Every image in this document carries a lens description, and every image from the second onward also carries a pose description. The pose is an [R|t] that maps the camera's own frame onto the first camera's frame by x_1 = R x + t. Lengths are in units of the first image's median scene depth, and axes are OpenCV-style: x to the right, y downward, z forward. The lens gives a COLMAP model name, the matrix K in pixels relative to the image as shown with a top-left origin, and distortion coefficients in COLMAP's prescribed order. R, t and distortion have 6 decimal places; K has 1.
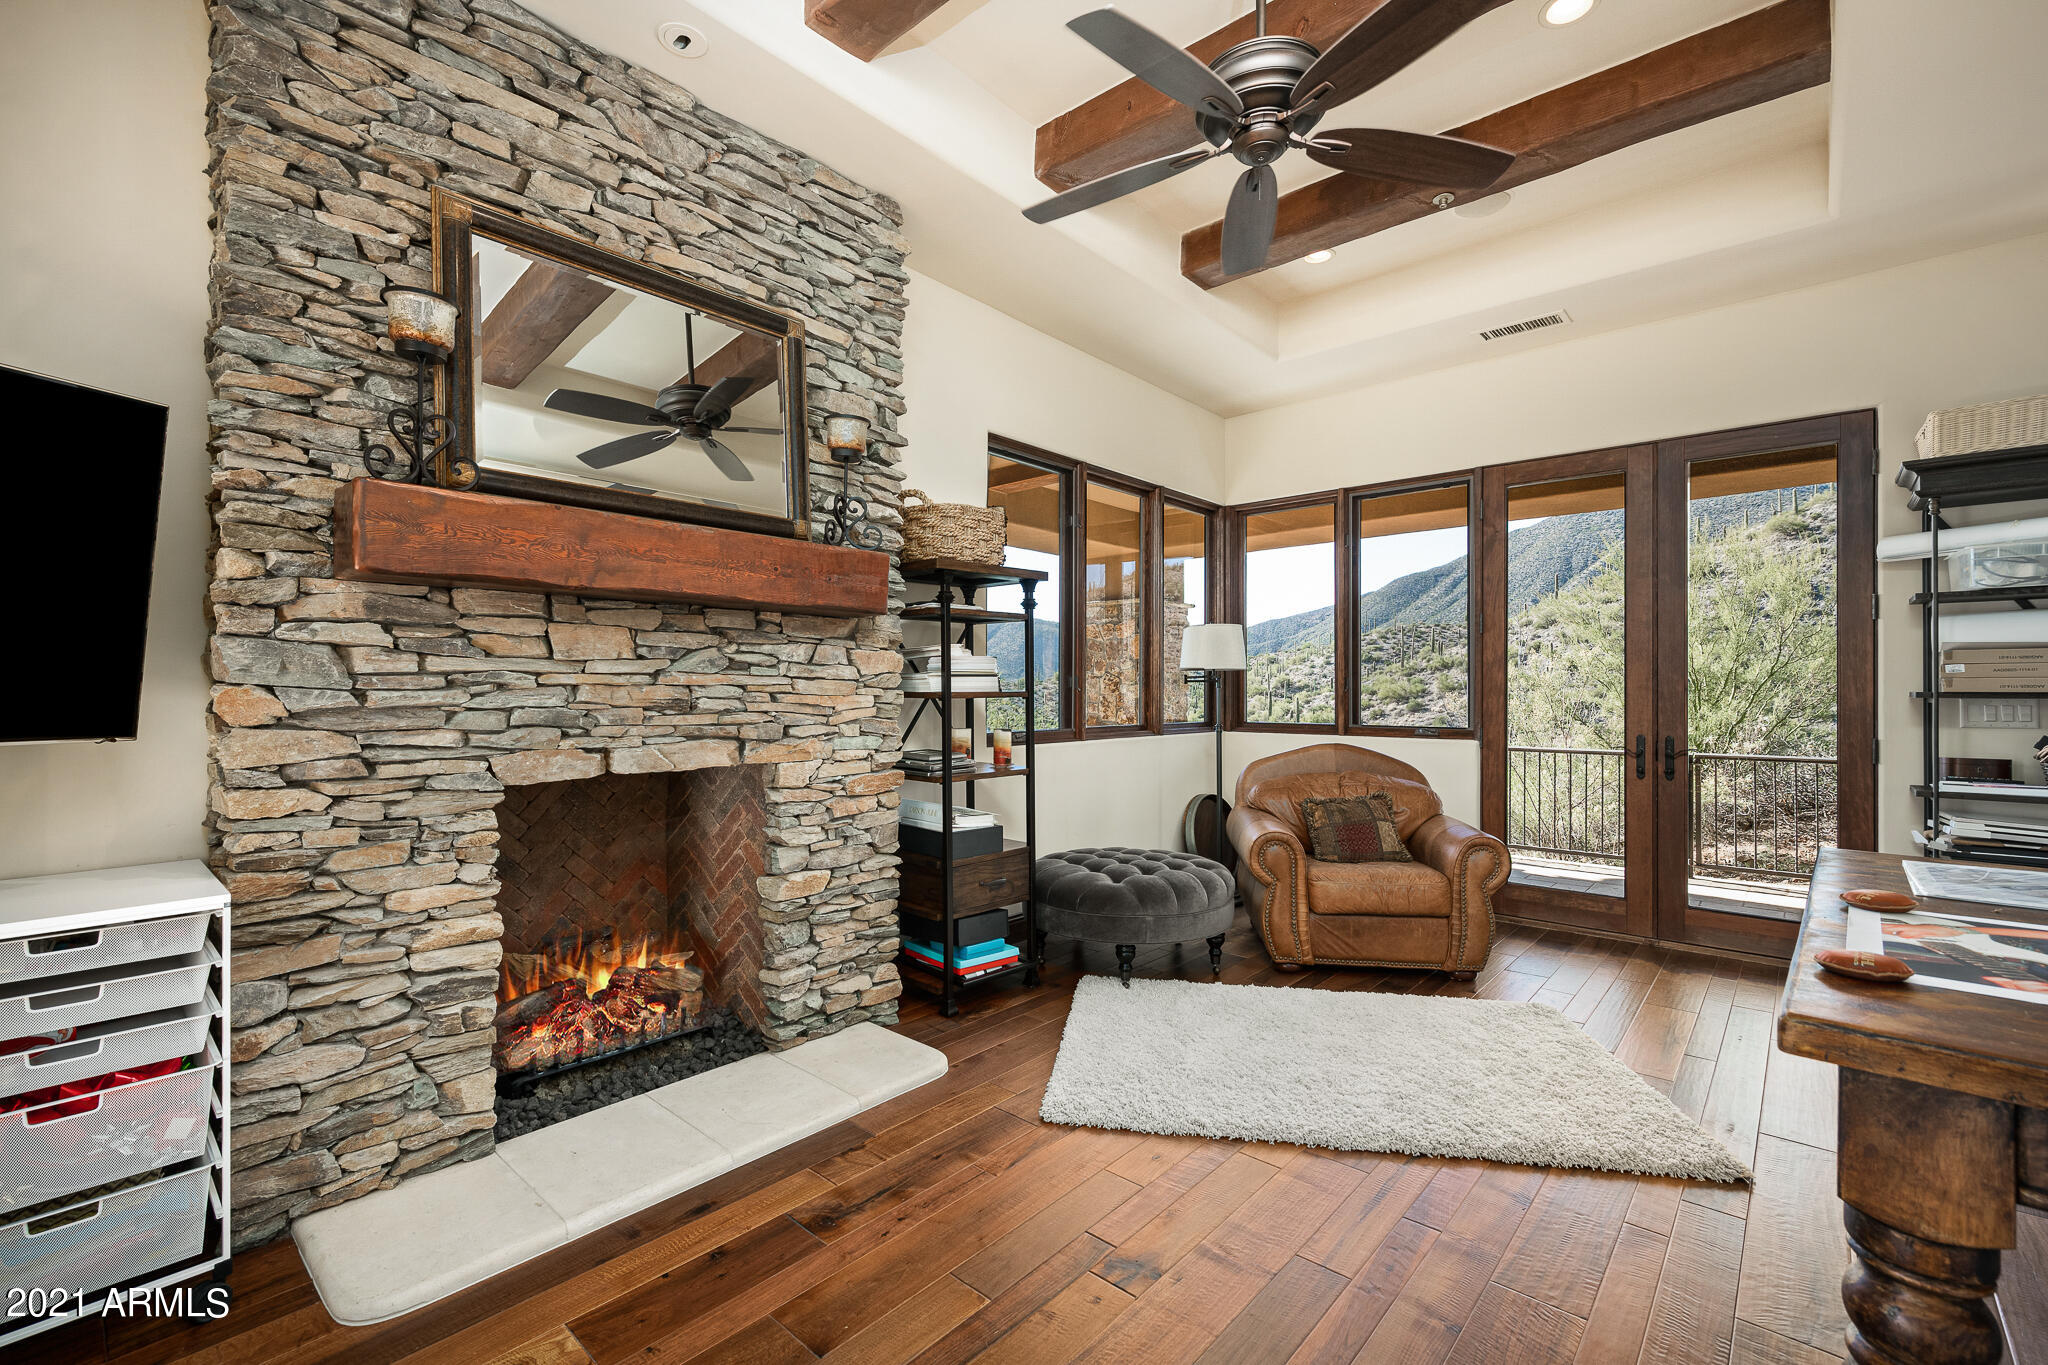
lens RADIAL K [[880.5, 0, 1024.0], [0, 880.5, 682.5], [0, 0, 1]] dist [-0.000800, -0.000124]
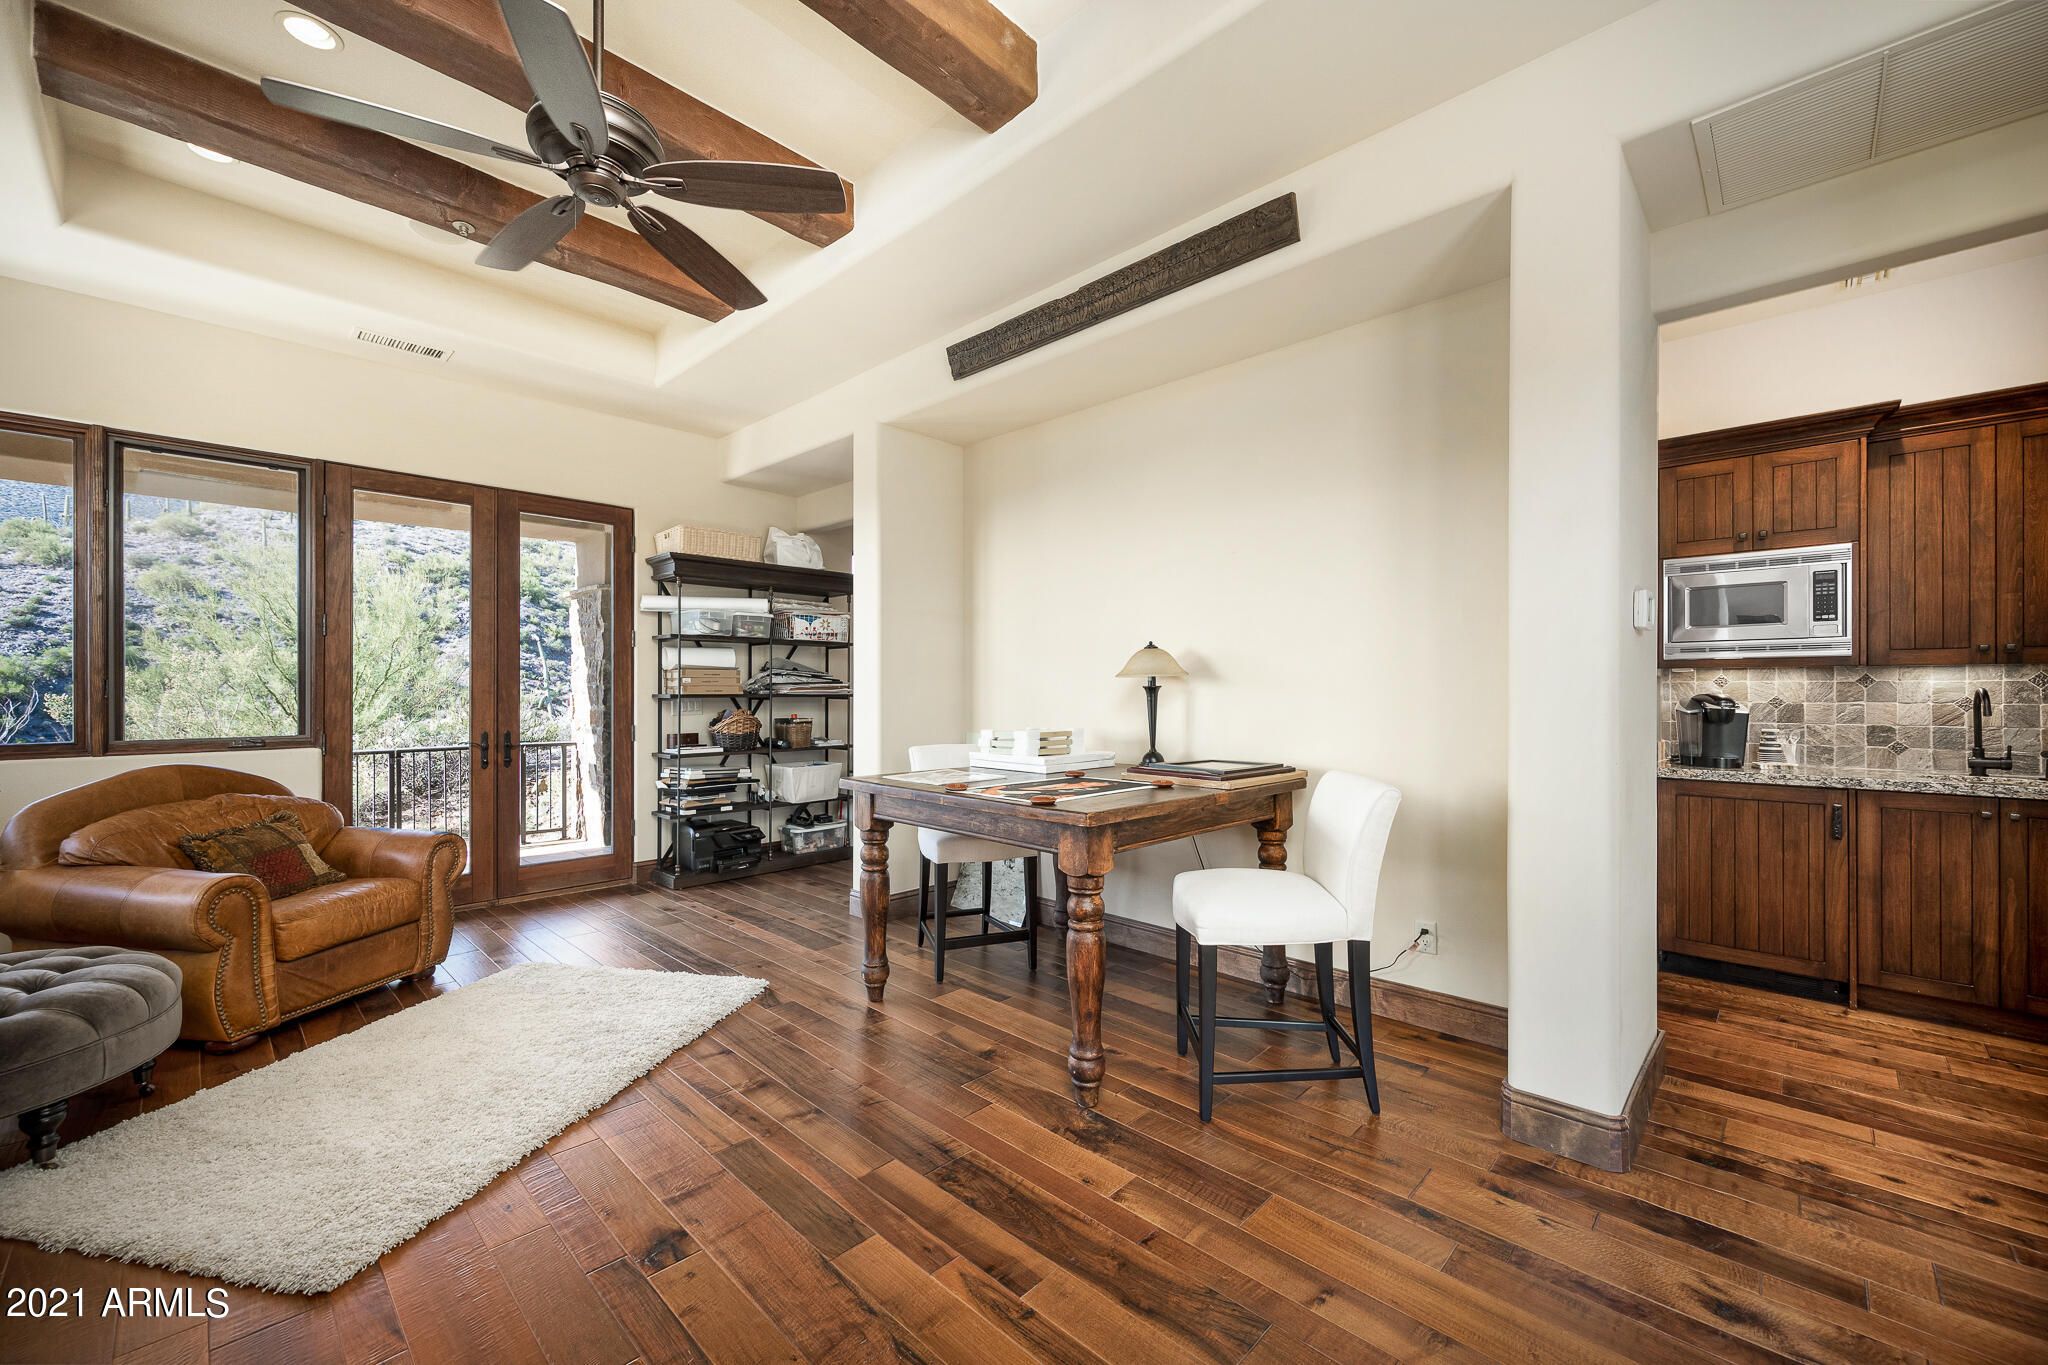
lens RADIAL K [[808.0, 0, 1024.0], [0, 808.0, 682.5], [0, 0, 1]] dist [0.000061, -0.000047]
pose [[0.040425, 0.007483, 0.999155, -0.413875], [-0.006682, 0.999952, -0.007219, -0.004512], [-0.999160, -0.006384, 0.040473, 0.264472]]
